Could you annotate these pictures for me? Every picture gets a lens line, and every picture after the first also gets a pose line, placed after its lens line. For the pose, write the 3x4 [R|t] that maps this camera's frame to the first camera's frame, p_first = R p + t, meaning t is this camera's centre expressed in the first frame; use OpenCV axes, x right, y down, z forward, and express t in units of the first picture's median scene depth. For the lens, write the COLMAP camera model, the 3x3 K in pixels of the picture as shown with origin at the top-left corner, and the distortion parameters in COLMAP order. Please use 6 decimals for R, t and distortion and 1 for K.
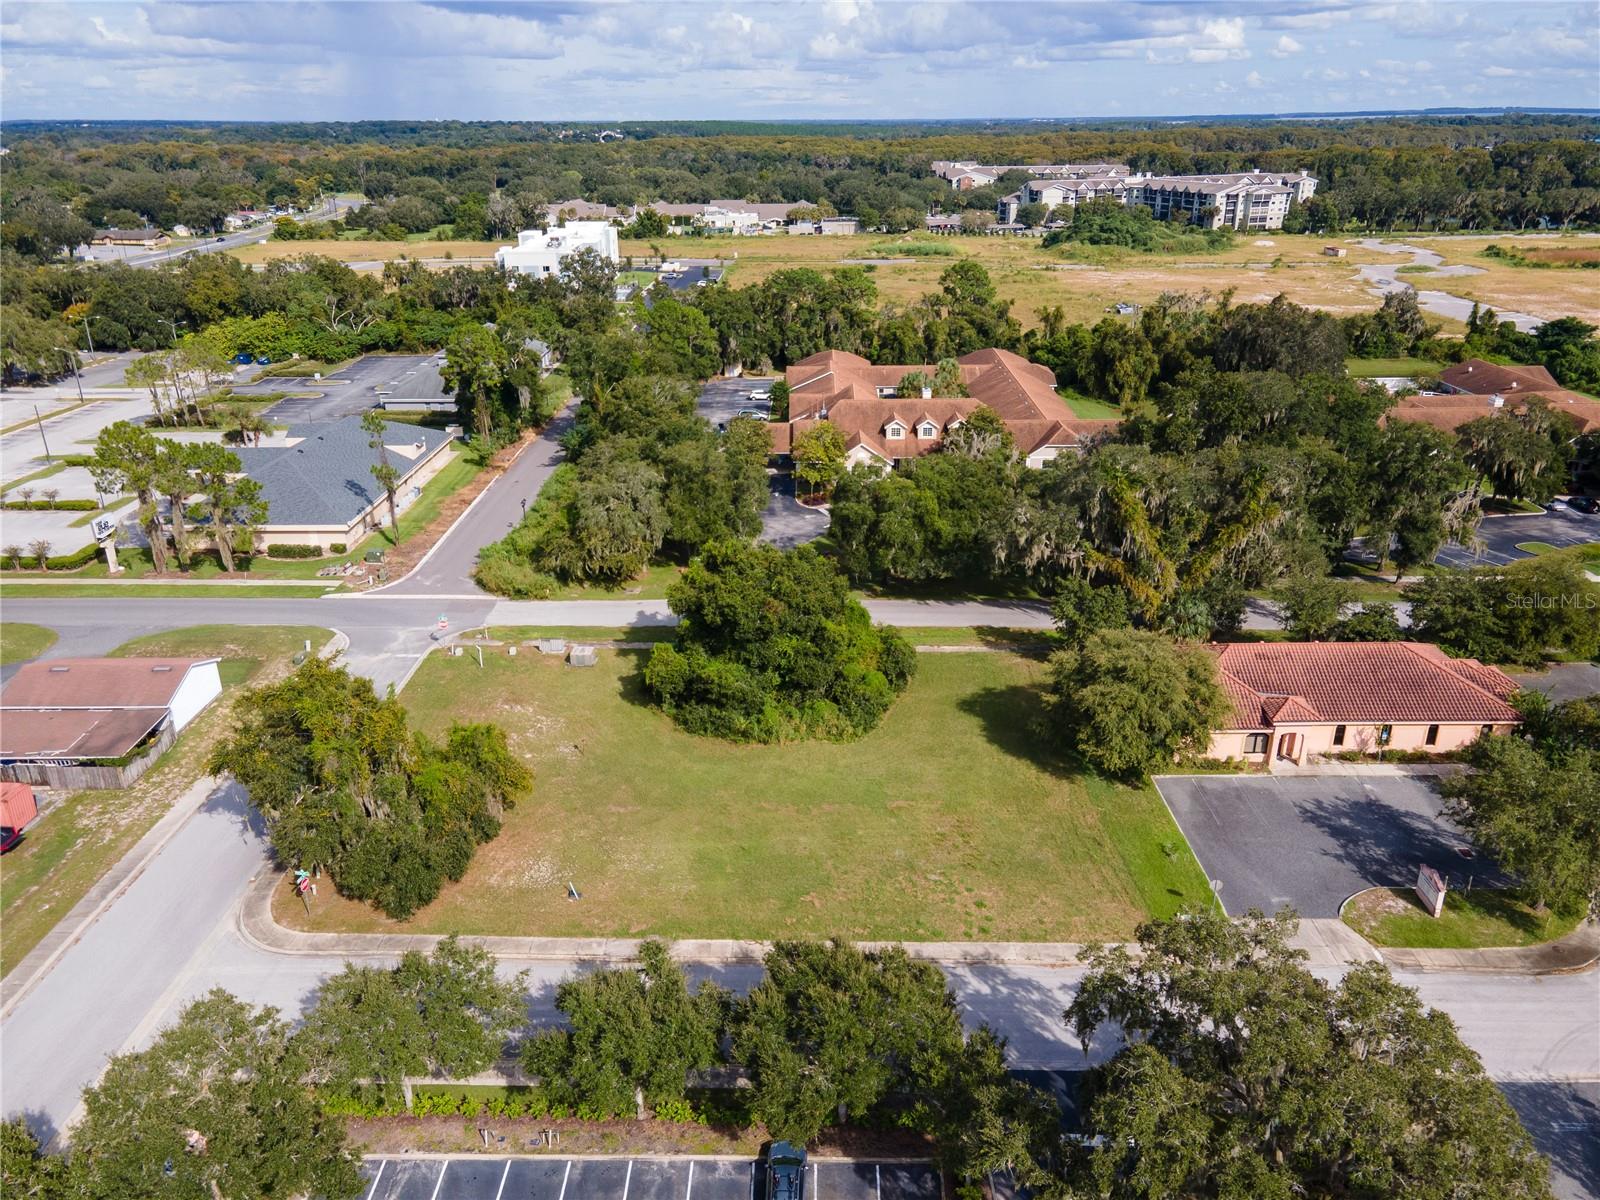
lens RADIAL K [[1169.0, 0, 800.0], [0, 1169.0, 600.0], [0, 0, 1]] dist [0.036388, 0.007256]
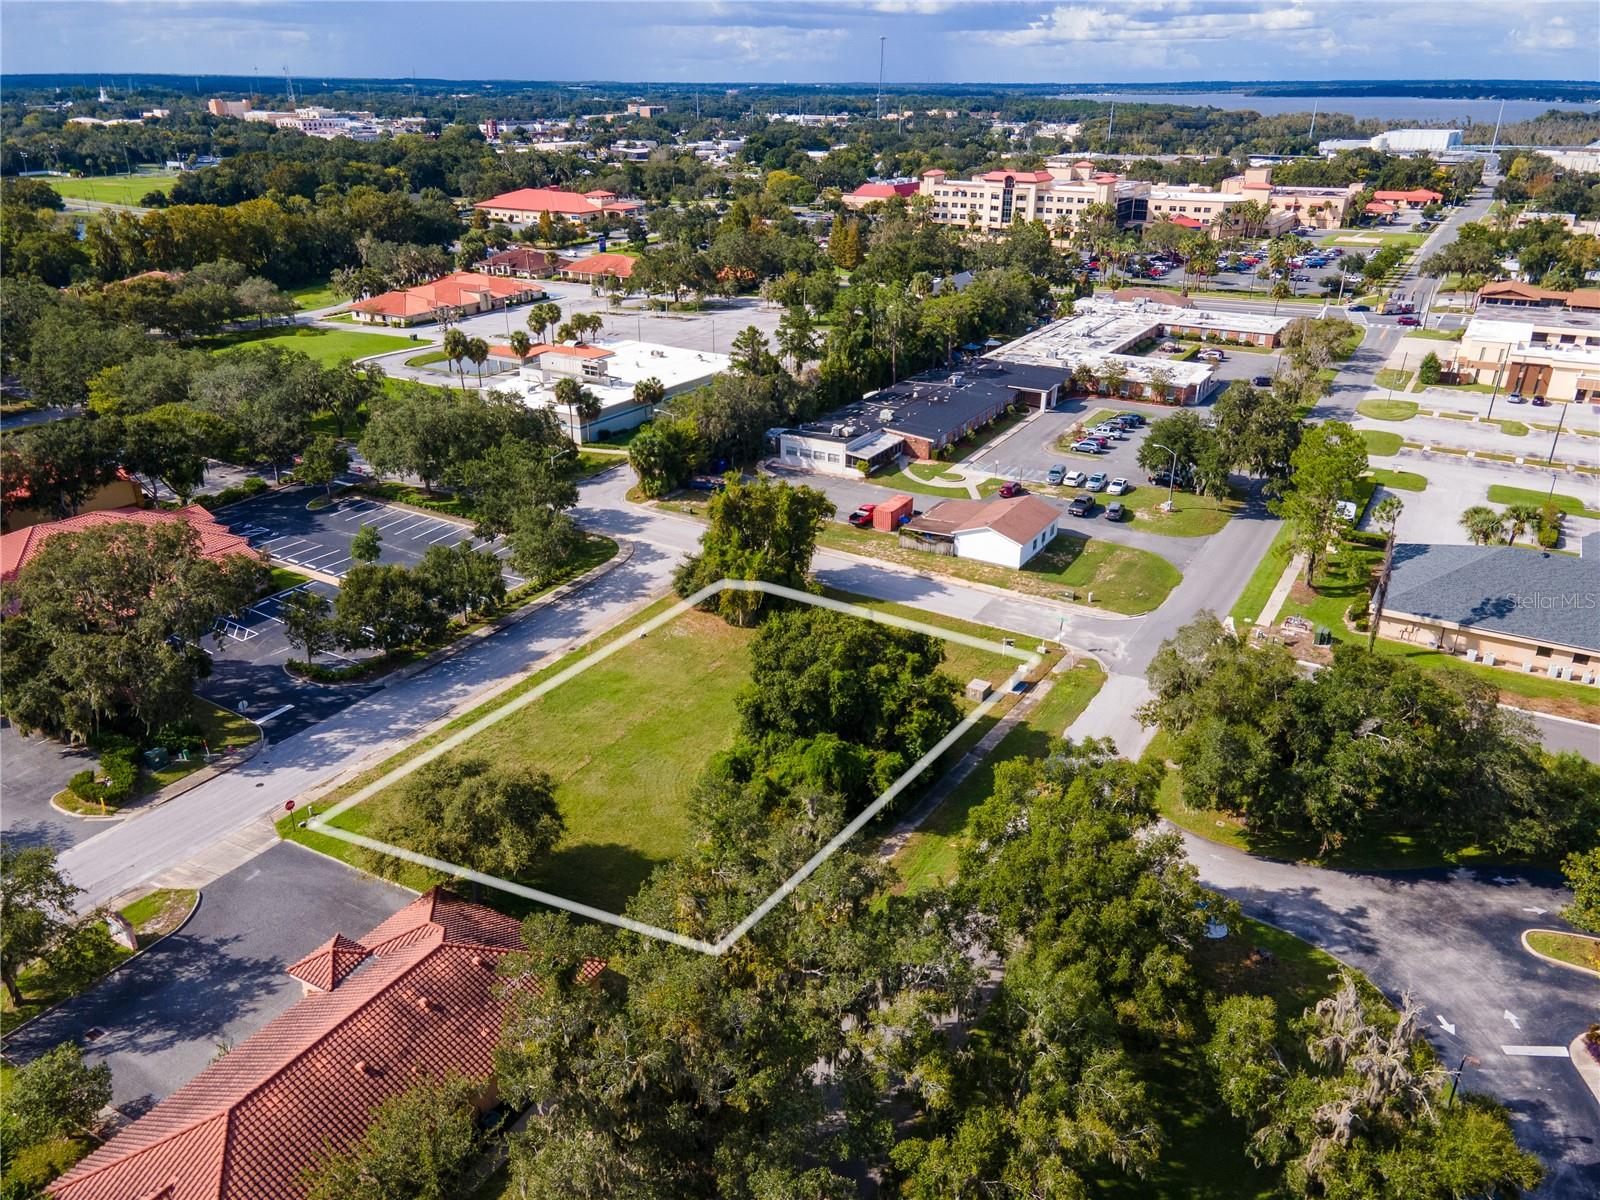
lens RADIAL K [[1169.0, 0, 800.0], [0, 1169.0, 600.0], [0, 0, 1]] dist [0.036388, 0.007256]
pose [[-0.502720, 0.352525, -0.789303, 0.532704], [-0.328615, 0.766590, 0.551682, -0.417828], [0.799553, 0.536718, -0.269535, 0.894901]]
